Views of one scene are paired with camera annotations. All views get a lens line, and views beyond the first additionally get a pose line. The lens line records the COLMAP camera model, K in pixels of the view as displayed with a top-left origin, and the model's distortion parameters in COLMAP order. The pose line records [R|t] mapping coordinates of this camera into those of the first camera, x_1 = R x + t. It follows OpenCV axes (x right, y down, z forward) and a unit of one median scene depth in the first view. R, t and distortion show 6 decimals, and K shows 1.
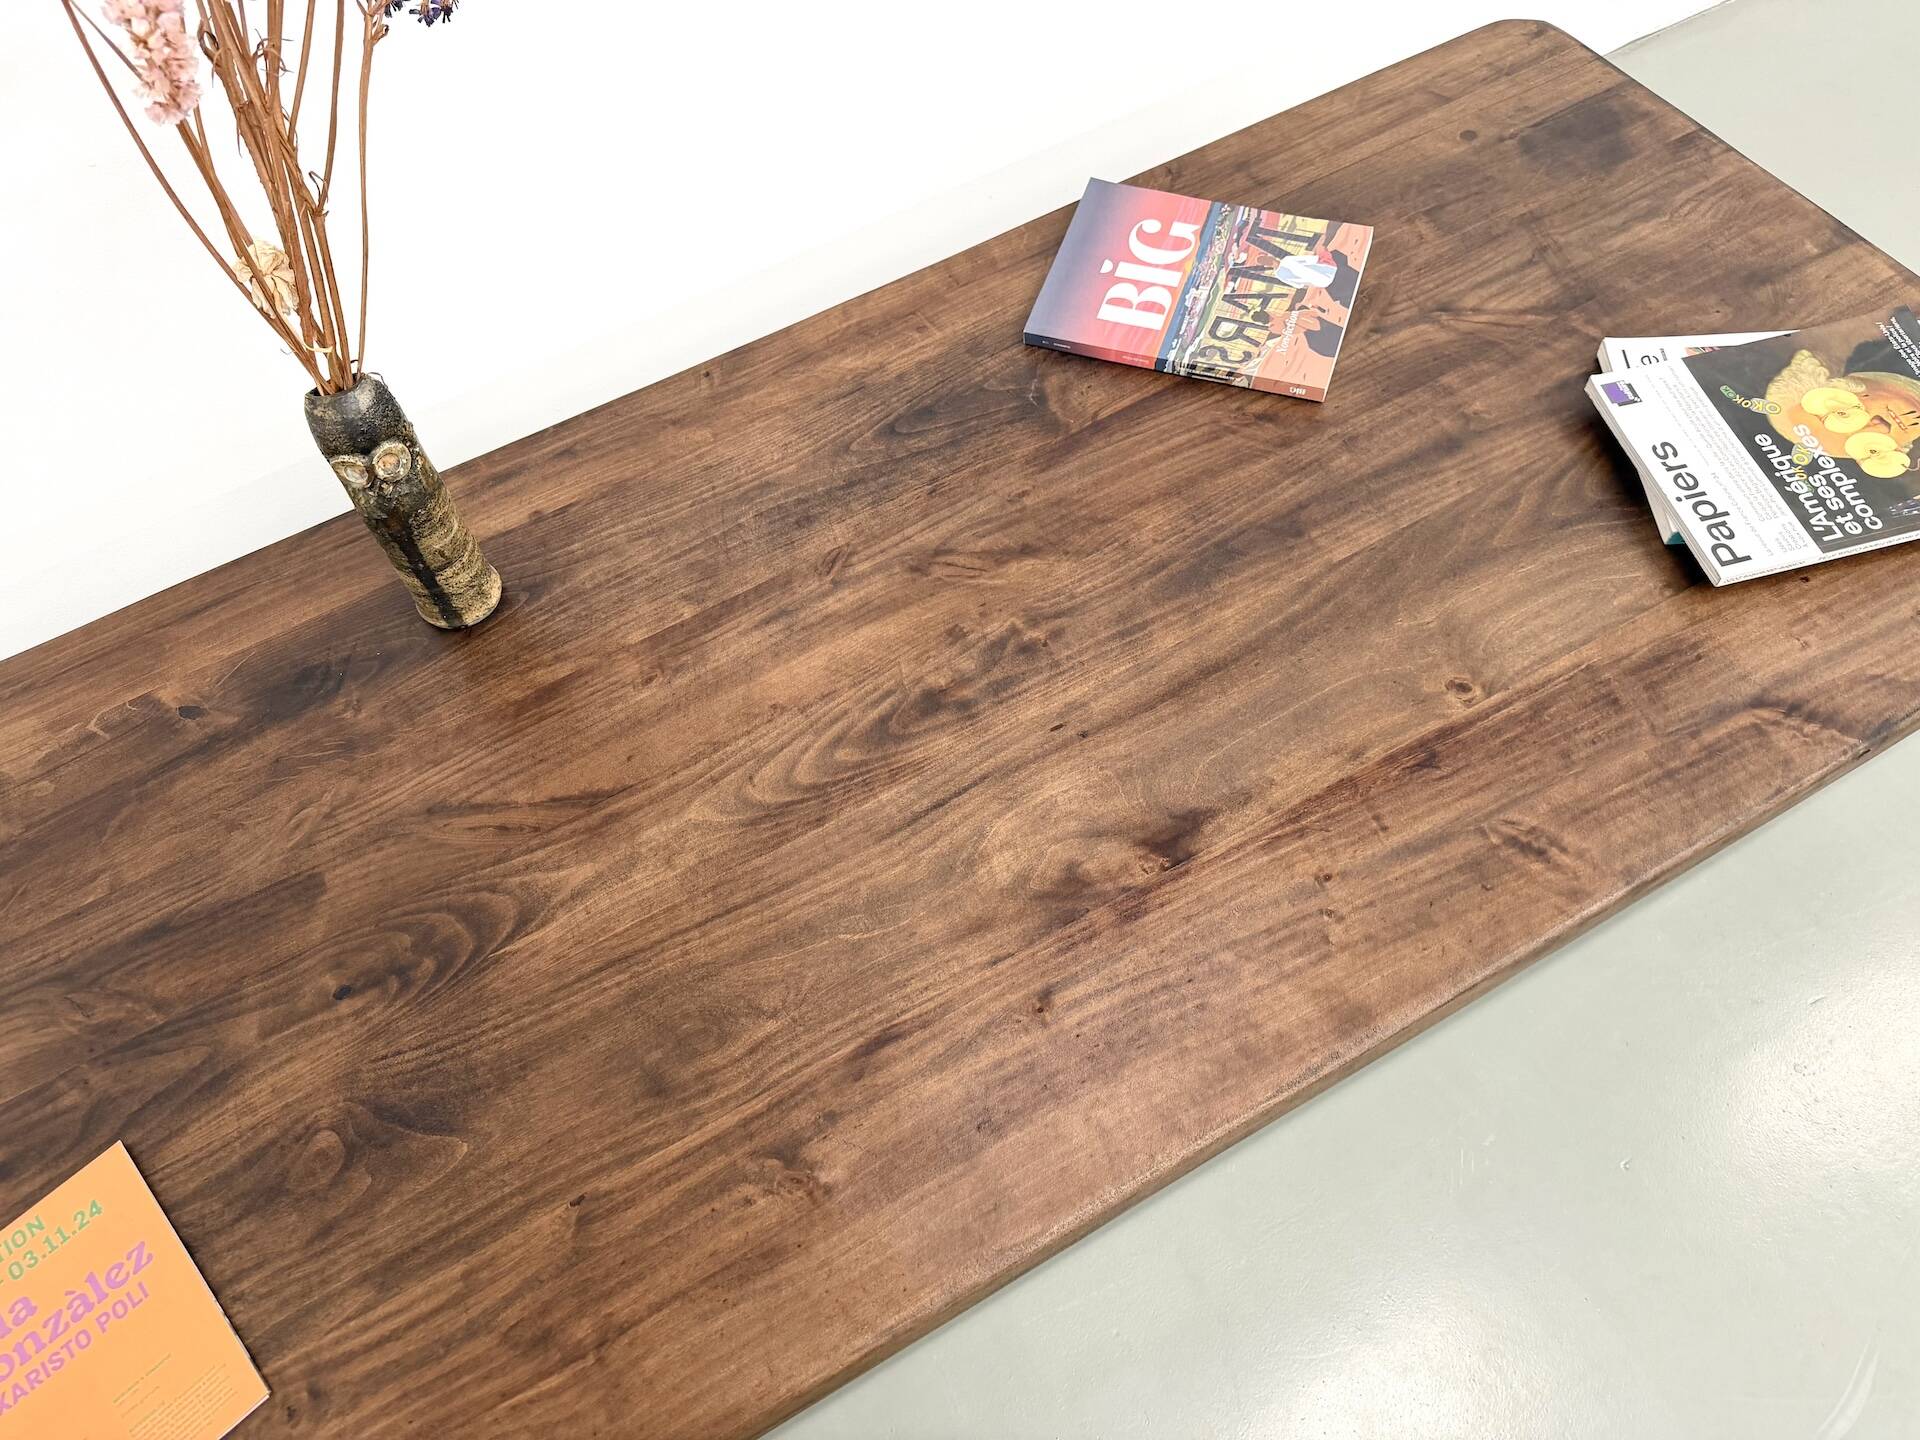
lens RADIAL K [[1349.4, 0, 954.8], [0, 1349.4, 723.5], [0, 0, 1]] dist [0.095421, -0.144165]
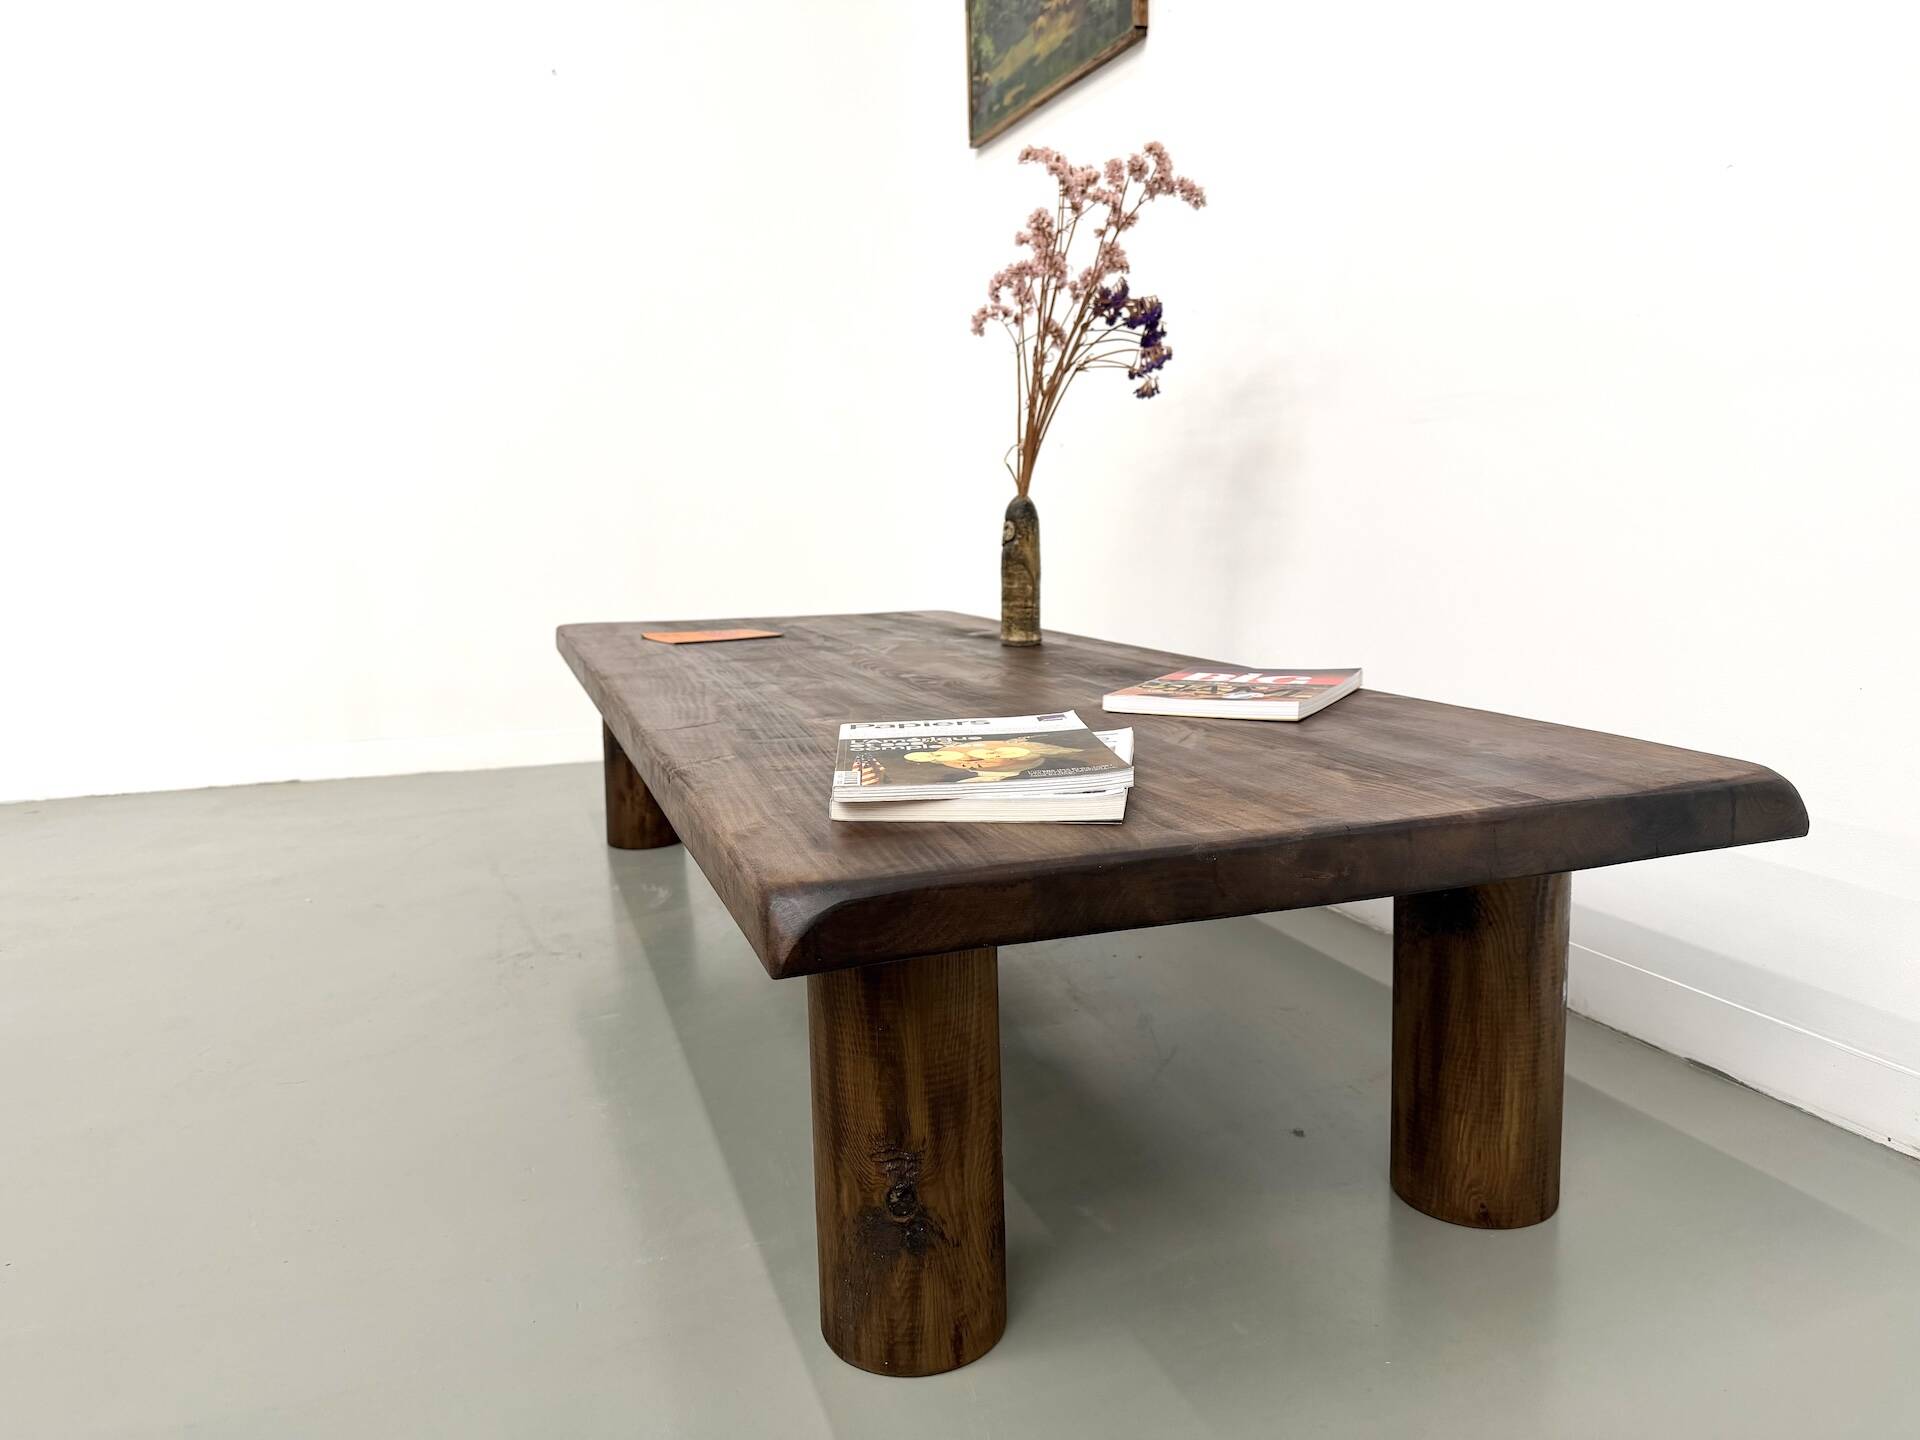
lens RADIAL K [[1349.4, 0, 969.4], [0, 1349.4, 714.1], [0, 0, 1]] dist [0.095421, -0.144165]
pose [[-0.155933, 0.213206, -0.964483, 1.635089], [-0.829439, 0.501971, 0.245064, -0.481063], [0.536392, 0.838194, 0.098568, 0.904218]]
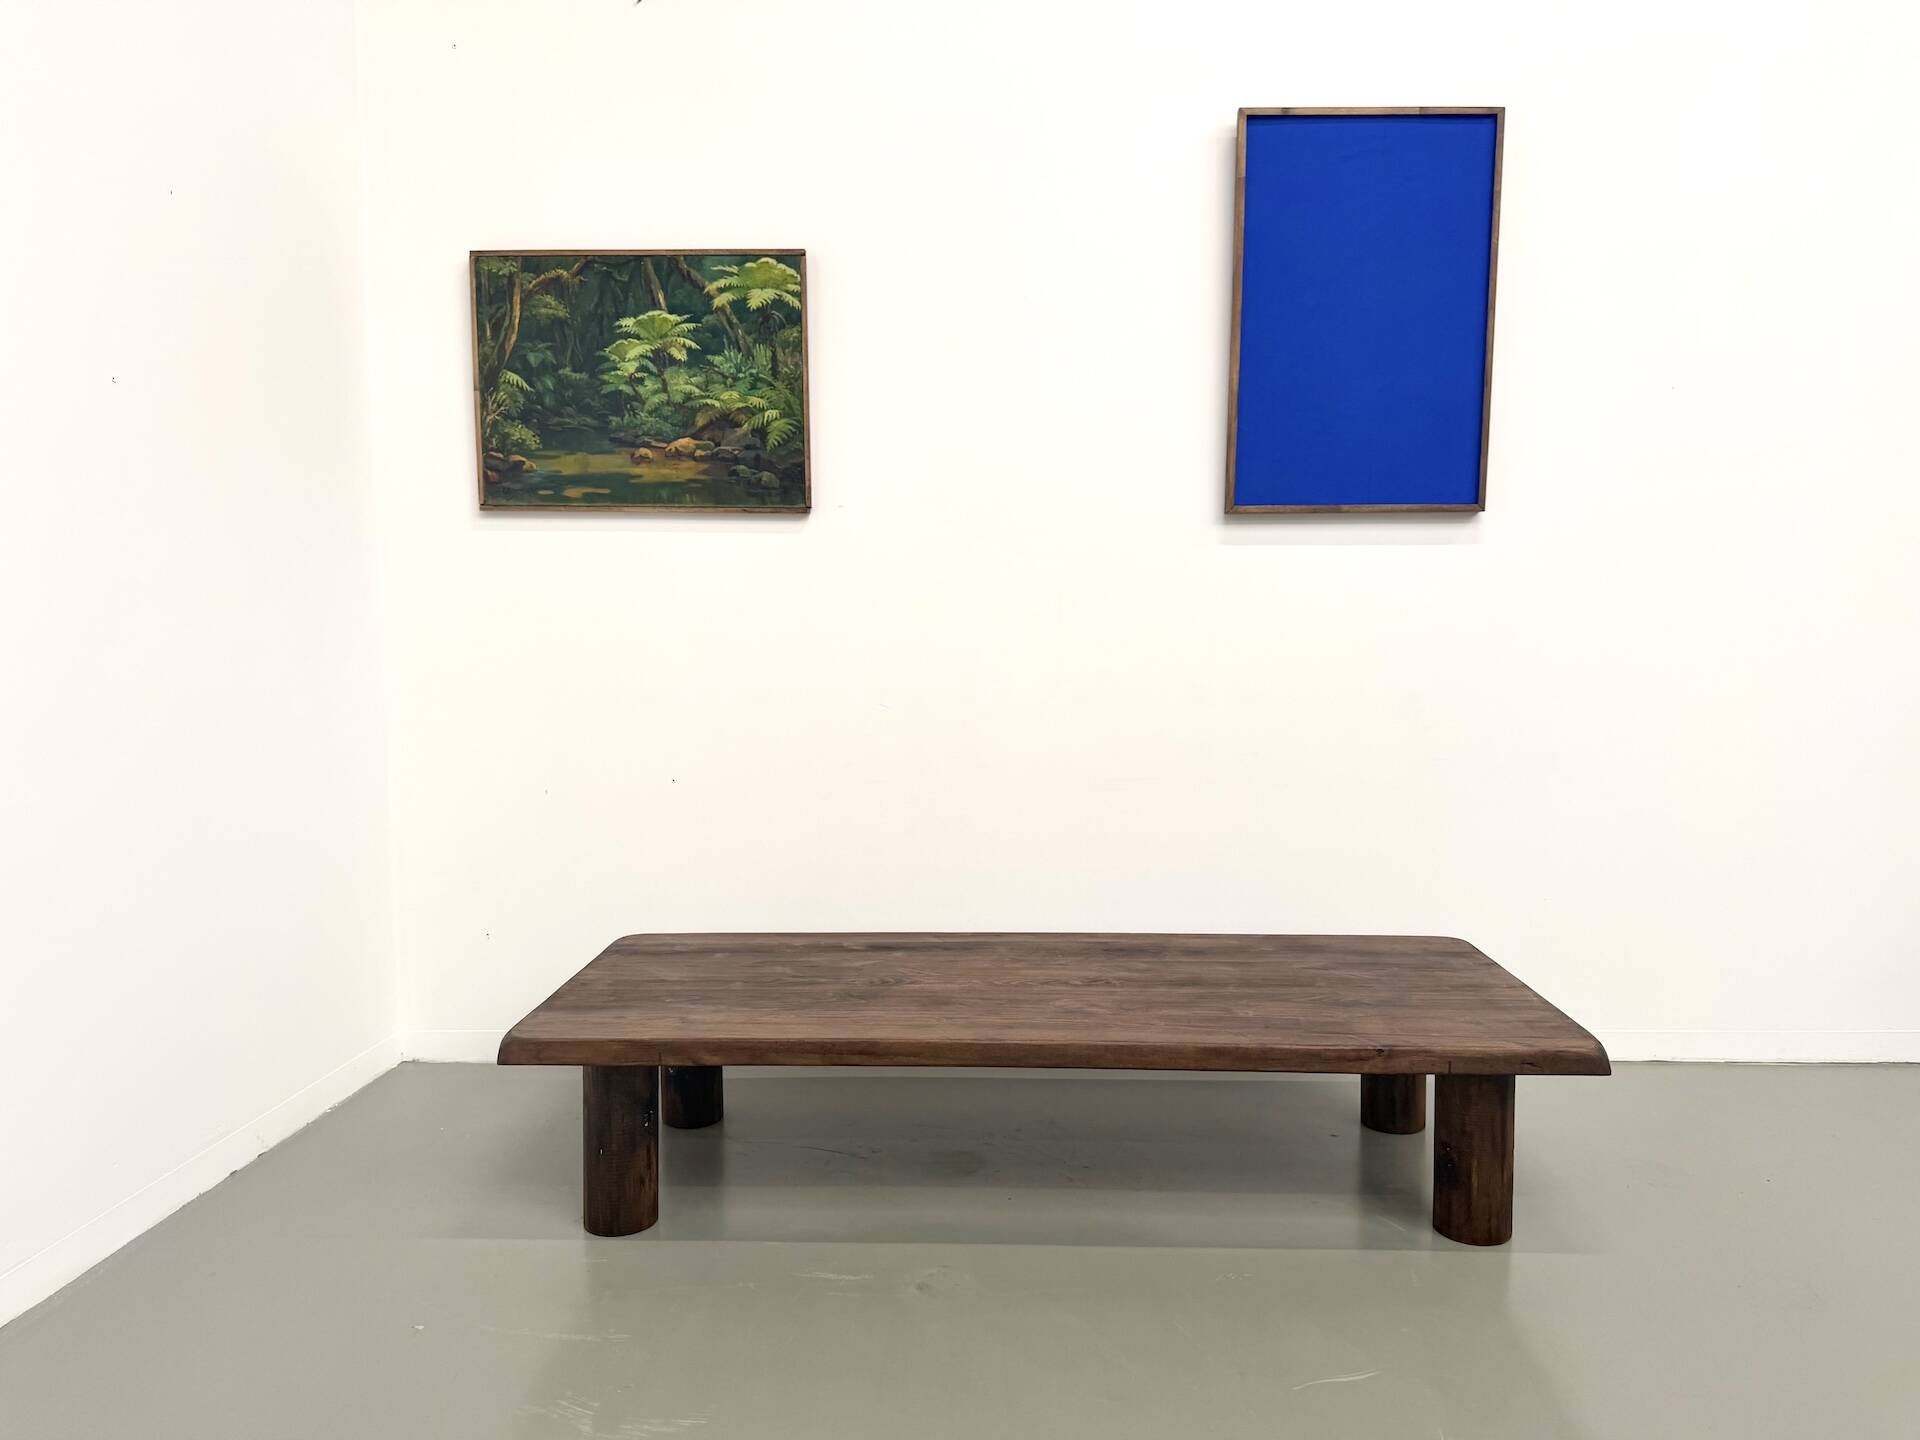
lens RADIAL K [[1349.4, 0, 949.6], [0, 1349.4, 722.7], [0, 0, 1]] dist [0.095421, -0.144165]
pose [[0.849857, 0.102346, -0.516980, 1.148913], [-0.471298, 0.586581, -0.658636, 1.598800], [0.235842, 0.803398, 0.546745, -1.000769]]
